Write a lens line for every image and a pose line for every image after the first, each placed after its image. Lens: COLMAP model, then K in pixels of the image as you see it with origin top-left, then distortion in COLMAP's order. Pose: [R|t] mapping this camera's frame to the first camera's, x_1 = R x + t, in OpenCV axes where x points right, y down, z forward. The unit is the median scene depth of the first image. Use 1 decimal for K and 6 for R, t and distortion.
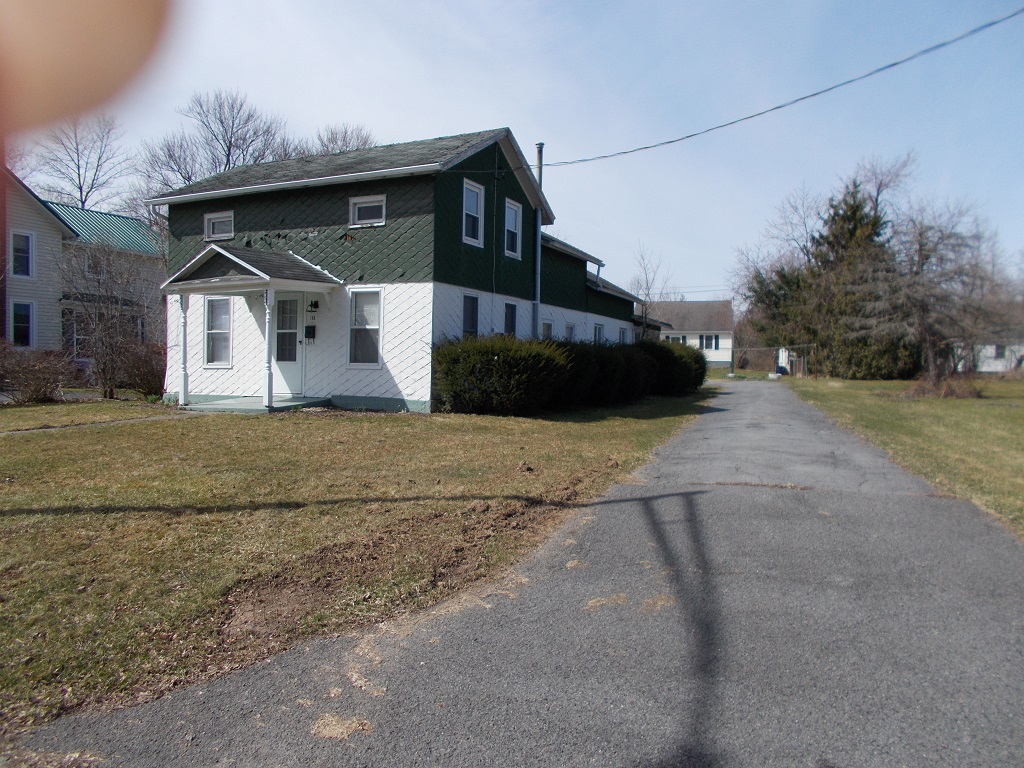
lens RADIAL K [[790.6, 0, 511.3], [0, 790.6, 379.4], [0, 0, 1]] dist [-0.029450, 0.020724]
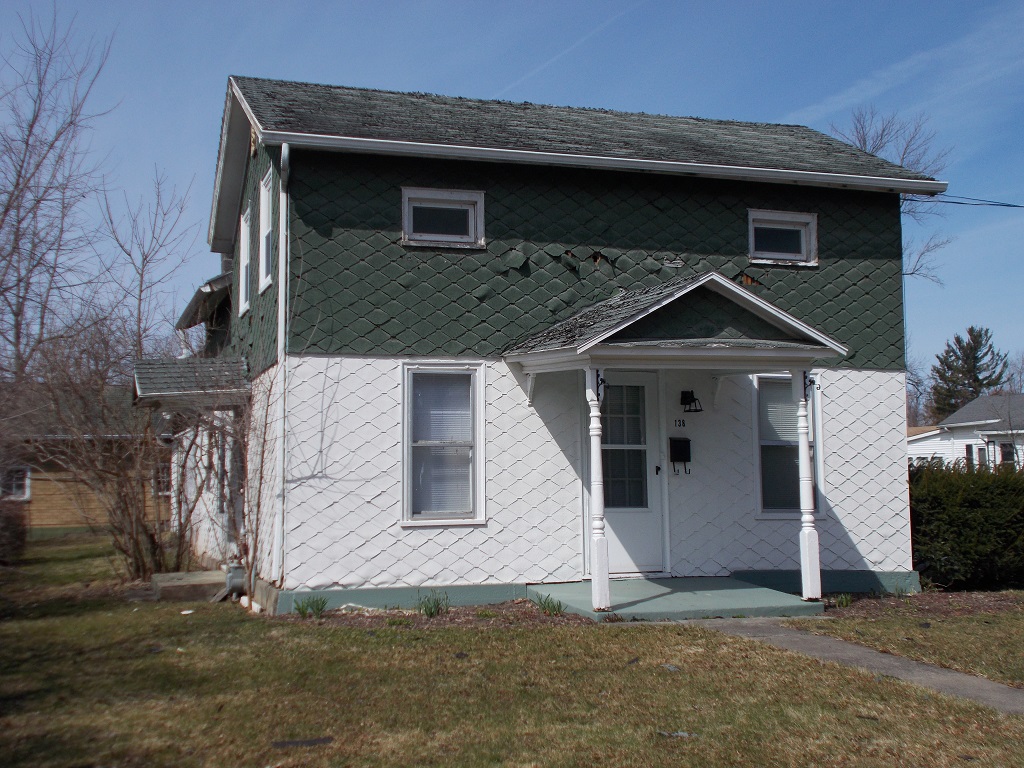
lens RADIAL K [[1275.9, 0, 514.4], [0, 1275.9, 385.5], [0, 0, 1]] dist [0.088426, 0.000000]
pose [[0.718822, 0.045308, 0.693716, -0.911294], [0.023996, 0.995662, -0.089894, -0.029164], [-0.694780, 0.081264, 0.714616, 0.466783]]
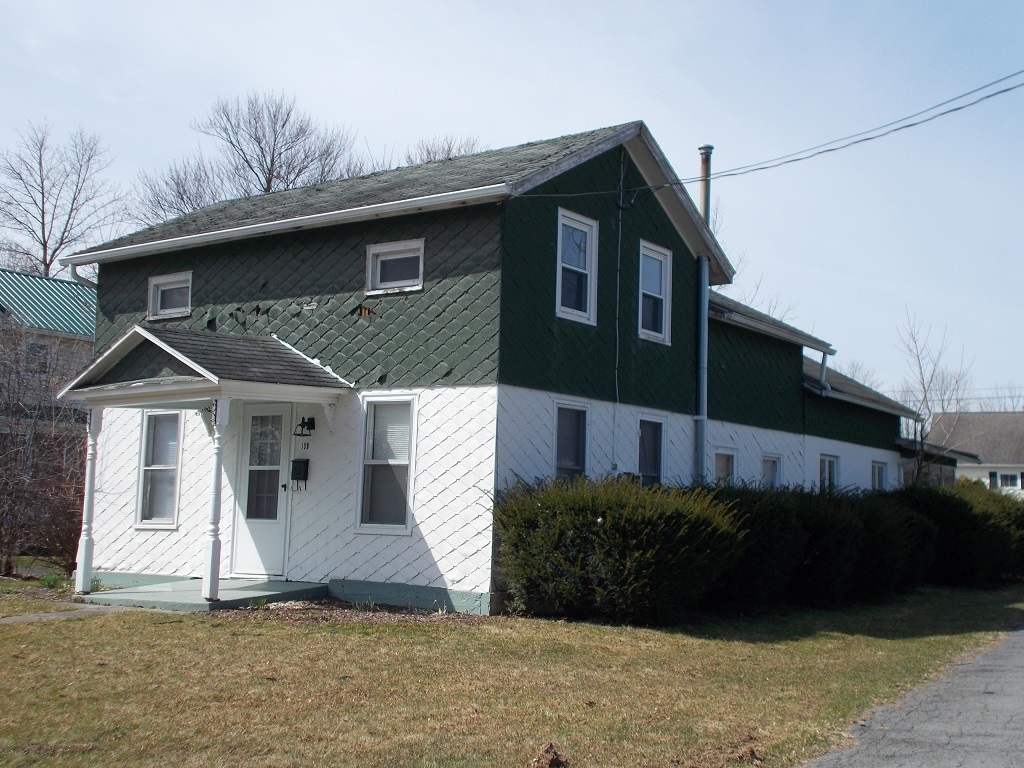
lens RADIAL K [[1275.9, 0, 495.6], [0, 1275.9, 382.9], [0, 0, 1]] dist [0.088426, 0.000000]
pose [[0.984136, -0.007611, -0.177254, 0.059730], [-0.013918, 0.992689, -0.119896, -0.011673], [0.176871, 0.120460, 0.976835, 0.079615]]
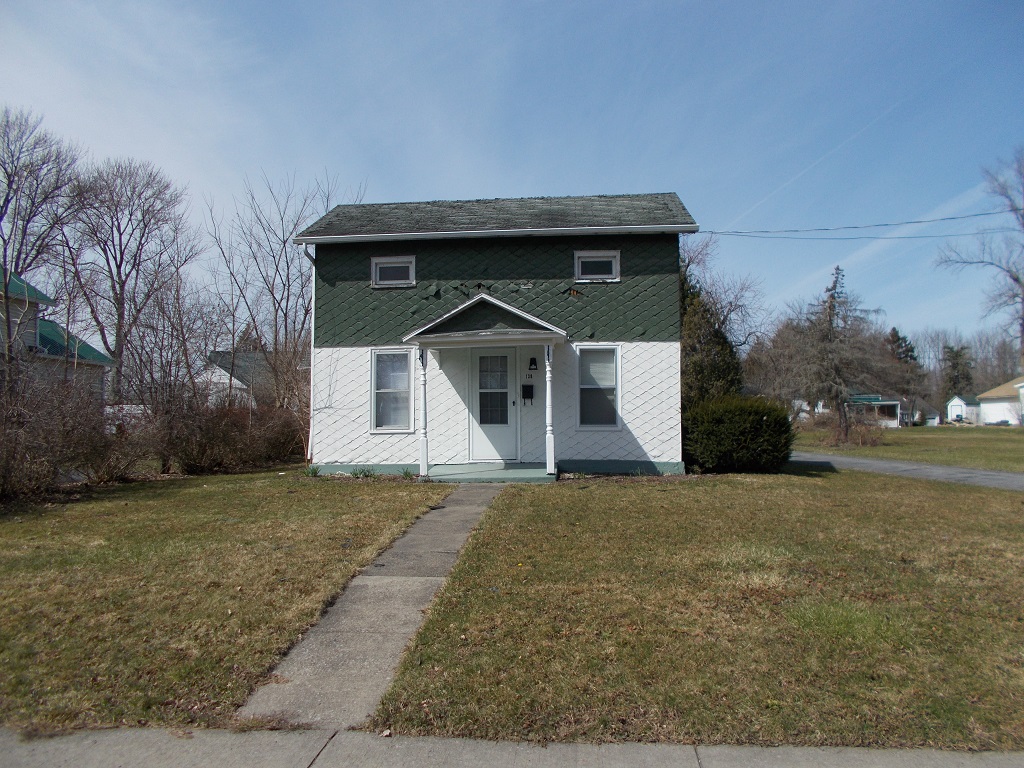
lens RADIAL K [[790.6, 0, 508.6], [0, 790.6, 385.0], [0, 0, 1]] dist [-0.029450, 0.020724]
pose [[0.933155, 0.002923, 0.359462, -0.602225], [0.021332, 0.997754, -0.063491, -0.009698], [-0.358840, 0.066915, 0.930997, 0.146787]]
